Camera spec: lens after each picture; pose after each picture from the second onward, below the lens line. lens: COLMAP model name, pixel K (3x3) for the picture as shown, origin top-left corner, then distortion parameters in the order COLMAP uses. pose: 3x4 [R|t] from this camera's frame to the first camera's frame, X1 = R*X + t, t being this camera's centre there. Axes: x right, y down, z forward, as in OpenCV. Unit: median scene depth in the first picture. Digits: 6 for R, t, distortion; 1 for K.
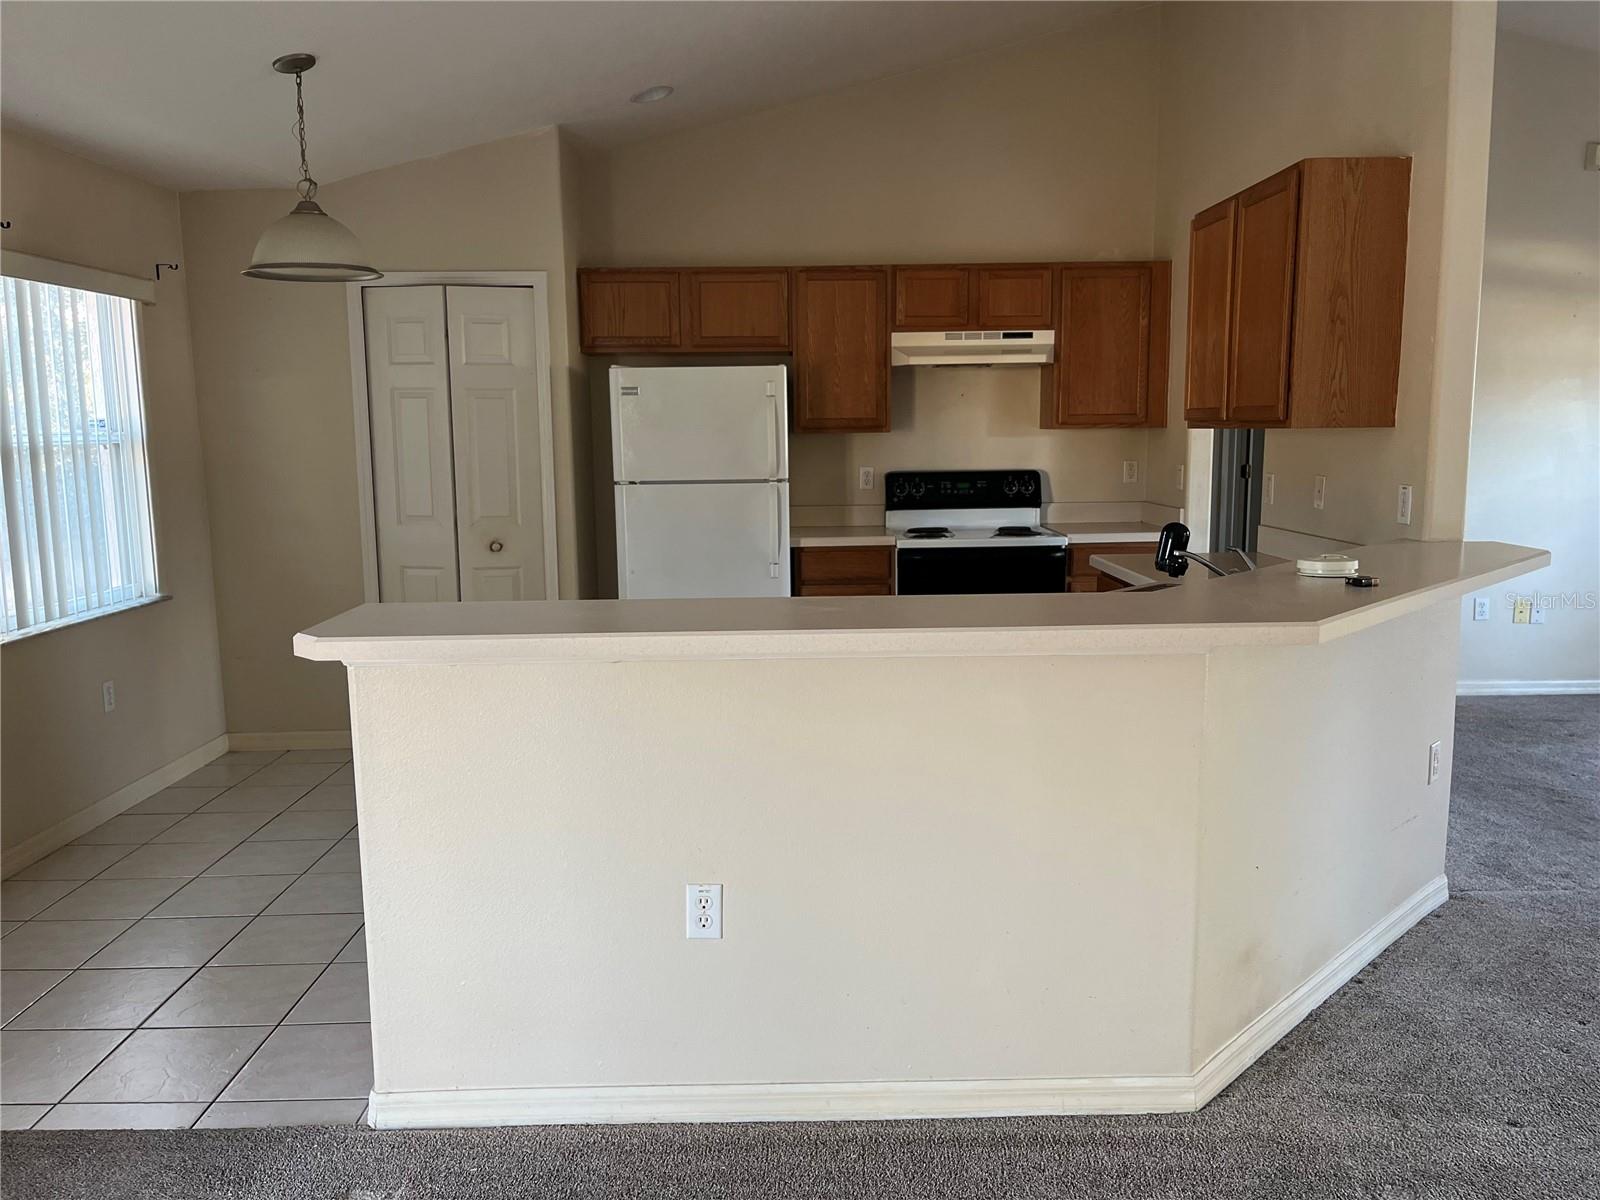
lens RADIAL K [[1212.3, 0, 796.1], [0, 1212.3, 596.0], [0, 0, 1]] dist [0.048516, -0.065556]
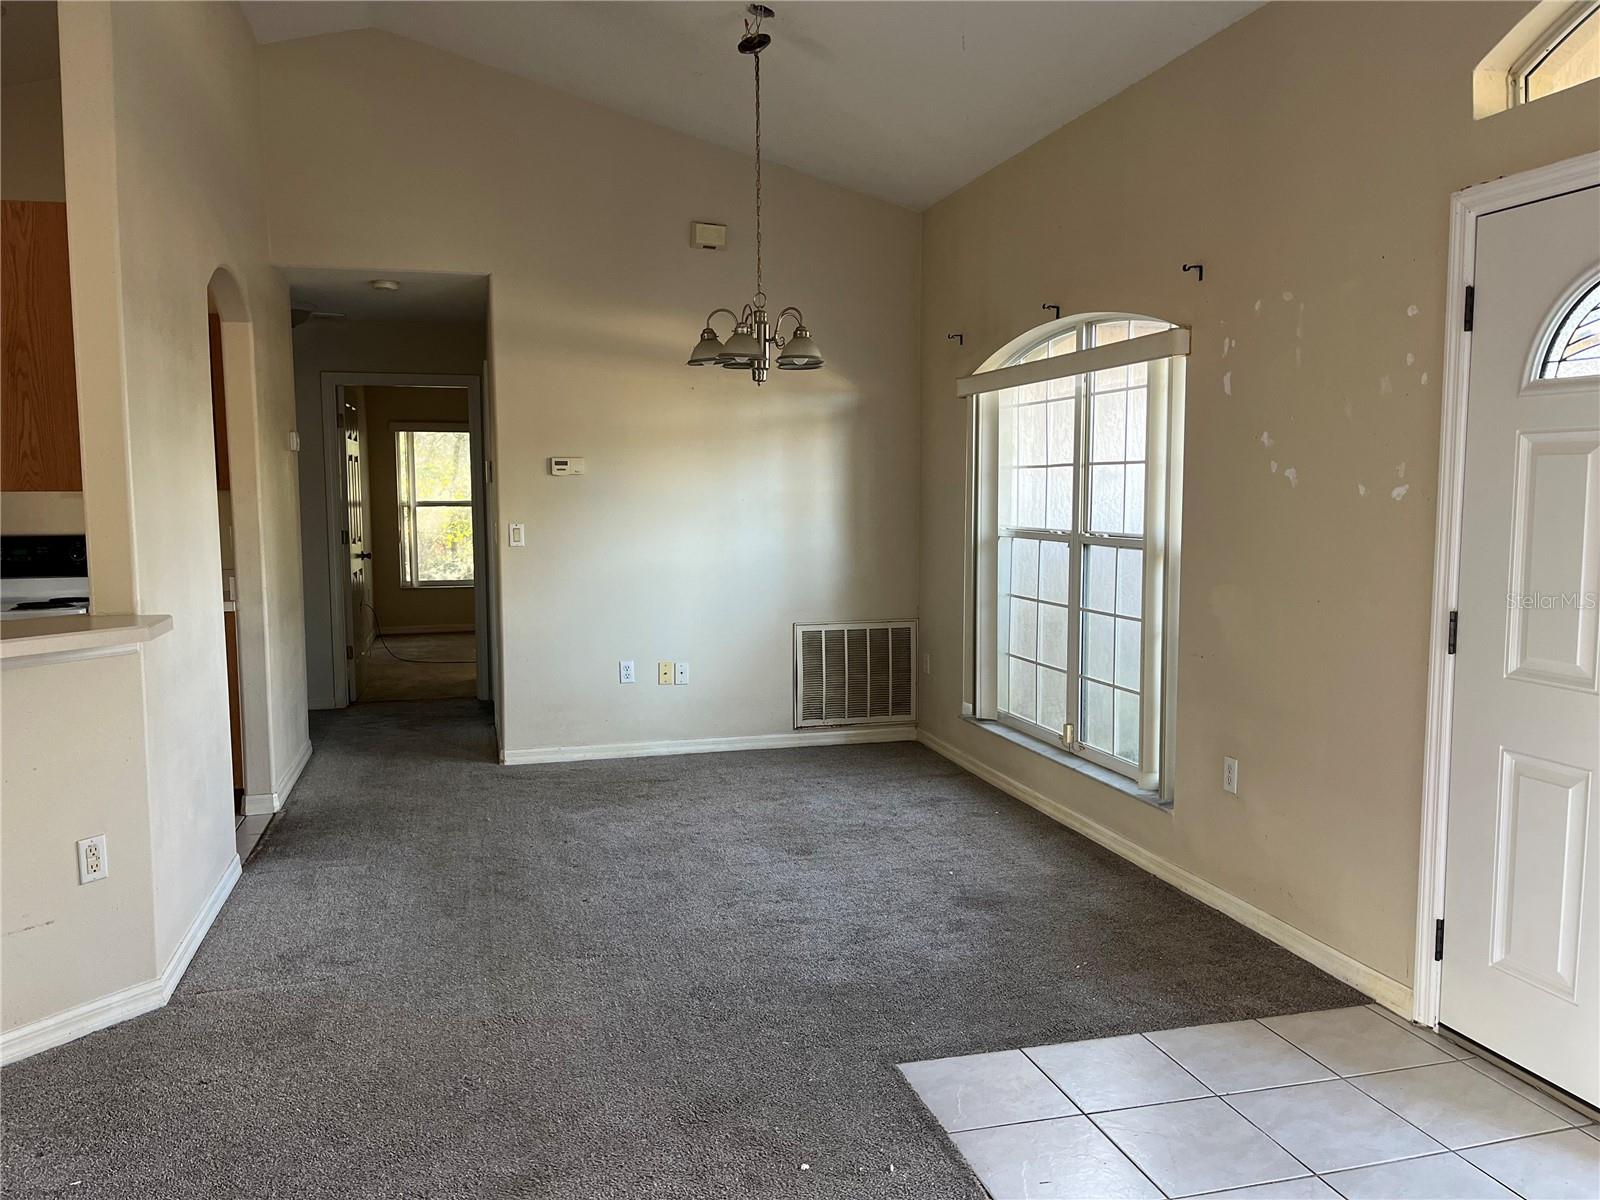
lens RADIAL K [[1212.3, 0, 798.2], [0, 1212.3, 600.6], [0, 0, 1]] dist [0.048516, -0.065556]
pose [[0.964649, -0.015132, 0.263102, 0.451717], [0.027392, 0.998700, -0.042994, -0.001327], [-0.262109, 0.048681, 0.963810, -0.012878]]
